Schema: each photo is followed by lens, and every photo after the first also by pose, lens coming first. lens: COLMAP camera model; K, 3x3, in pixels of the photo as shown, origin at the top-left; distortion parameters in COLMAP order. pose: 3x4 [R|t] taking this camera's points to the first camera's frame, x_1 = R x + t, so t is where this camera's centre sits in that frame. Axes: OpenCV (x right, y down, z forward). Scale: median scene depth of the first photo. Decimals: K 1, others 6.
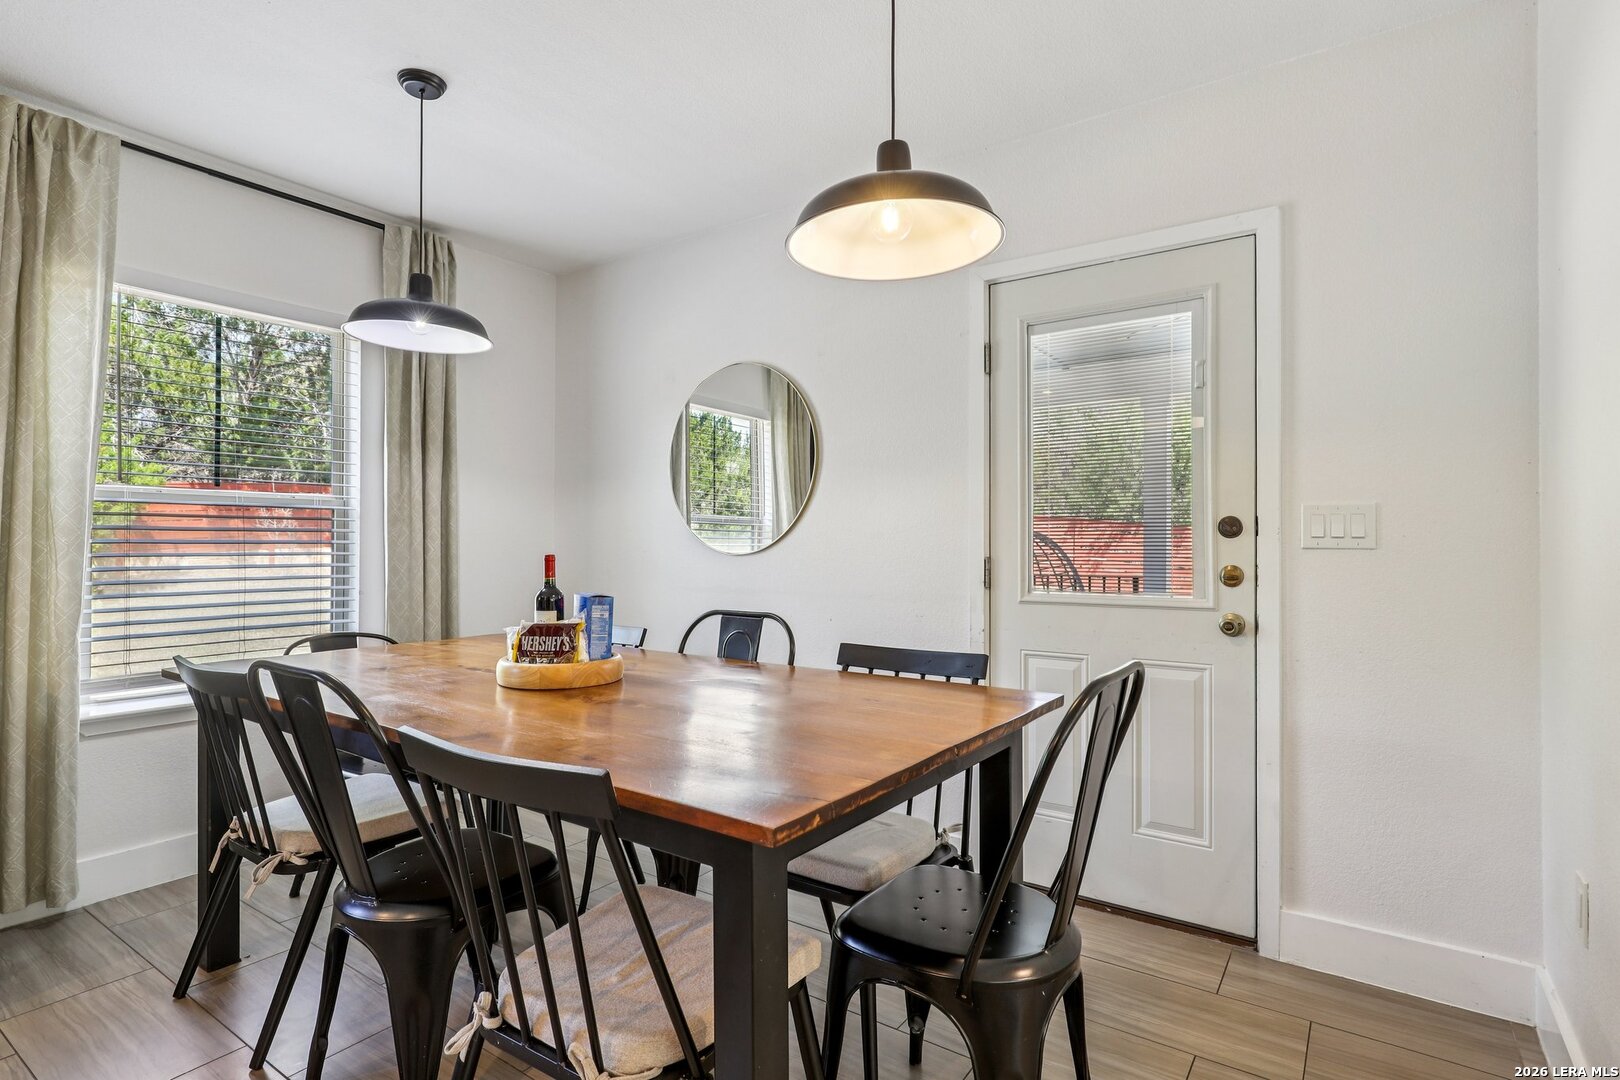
lens RADIAL K [[810.8, 0, 811.3], [0, 810.8, 540.6], [0, 0, 1]] dist [-0.011839, -0.000306]
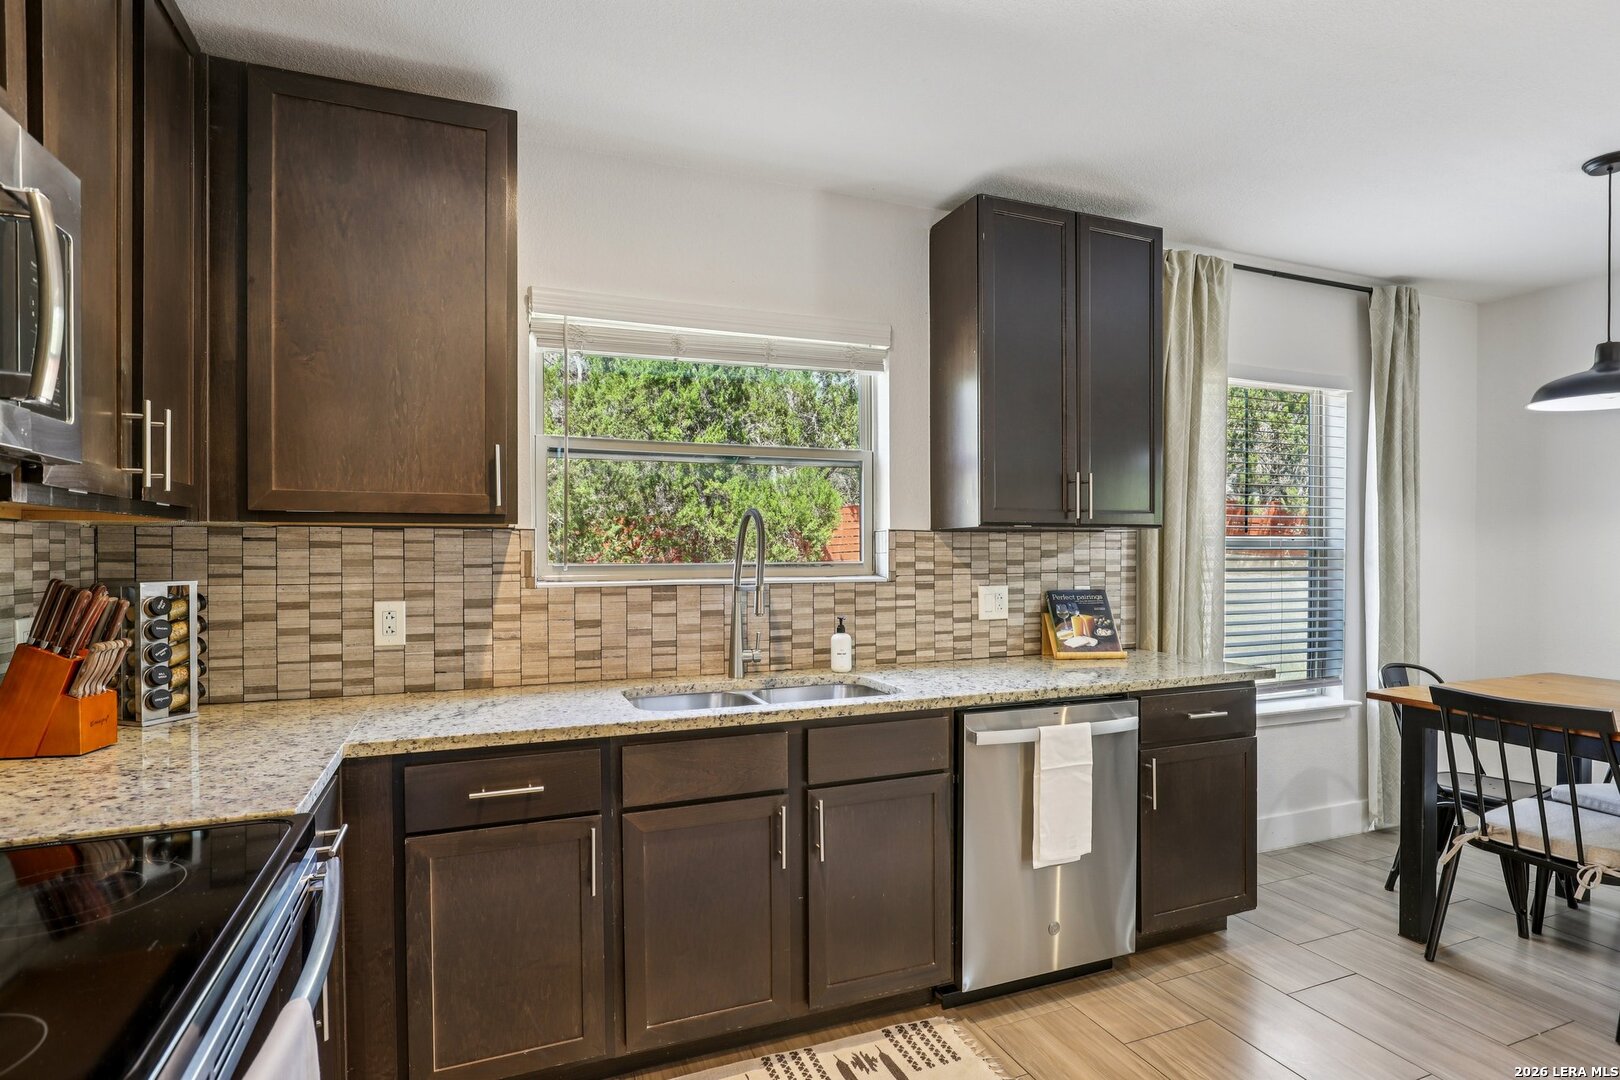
lens RADIAL K [[837.9, 0, 814.0], [0, 837.9, 557.8], [0, 0, 1]] dist [-0.017342, 0.007211]
pose [[0.835644, 0.002552, -0.549266, -0.755793], [0.004338, 0.999927, 0.011247, -0.060304], [0.549255, -0.011781, 0.835572, -0.502478]]
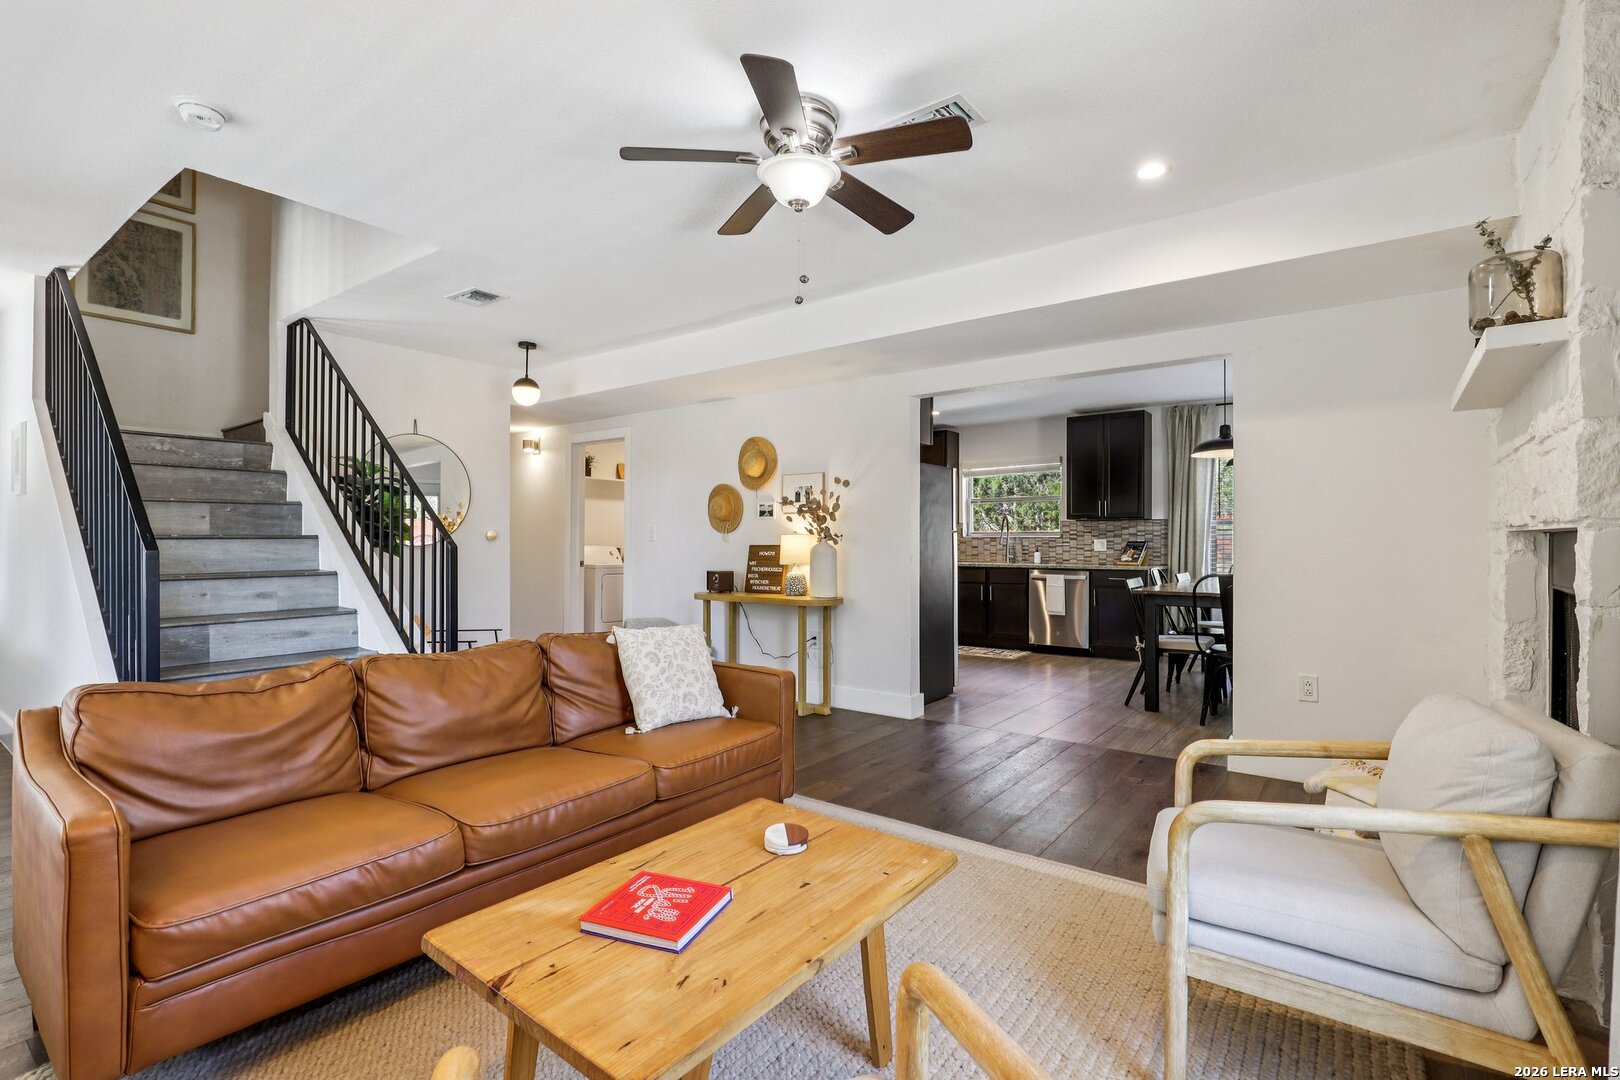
lens RADIAL K [[735.5, 0, 816.3], [0, 735.5, 540.0], [0, 0, 1]] dist [-0.002118, 0.000550]
pose [[-0.059690, -0.001646, -0.998216, 2.100693], [0.002449, 0.999995, -0.001796, 0.004108], [0.998214, -0.002552, -0.059685, -0.338501]]
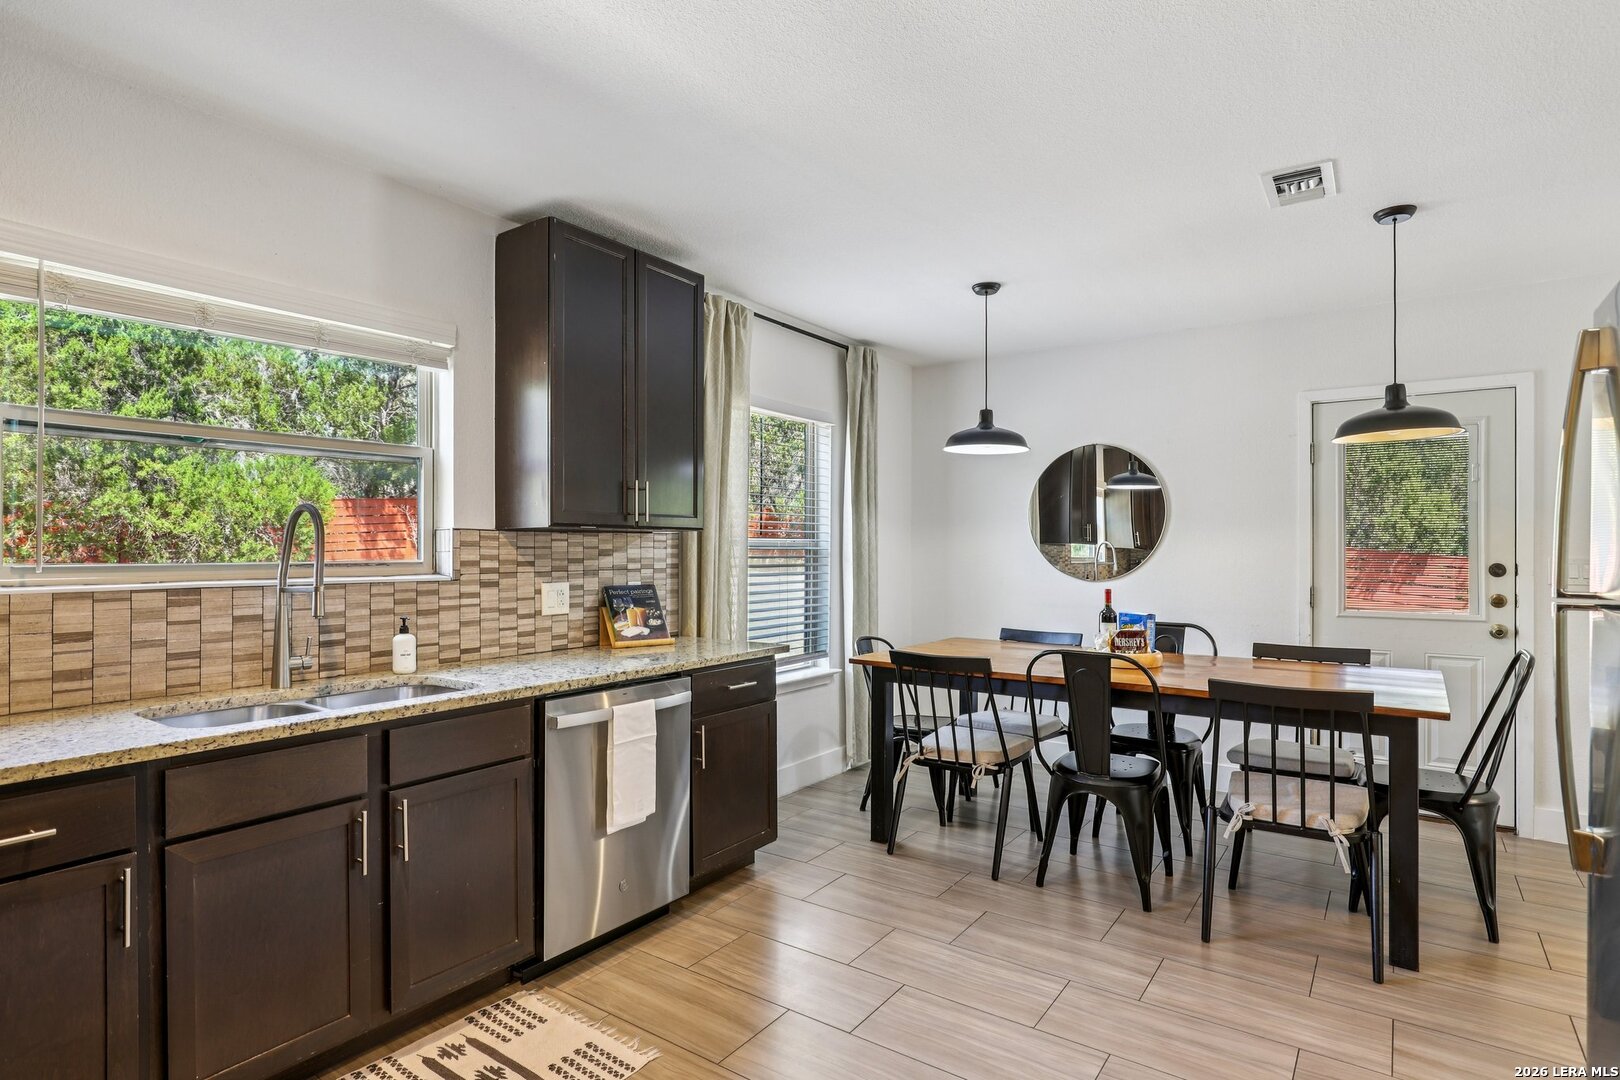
lens RADIAL K [[836.9, 0, 820.4], [0, 836.9, 547.9], [0, 0, 1]] dist [-0.011946, 0.000481]
pose [[0.999971, 0.000851, -0.007591, -0.790340], [-0.000838, 0.999998, 0.001672, -0.061168], [0.007593, -0.001666, 0.999970, -0.635323]]
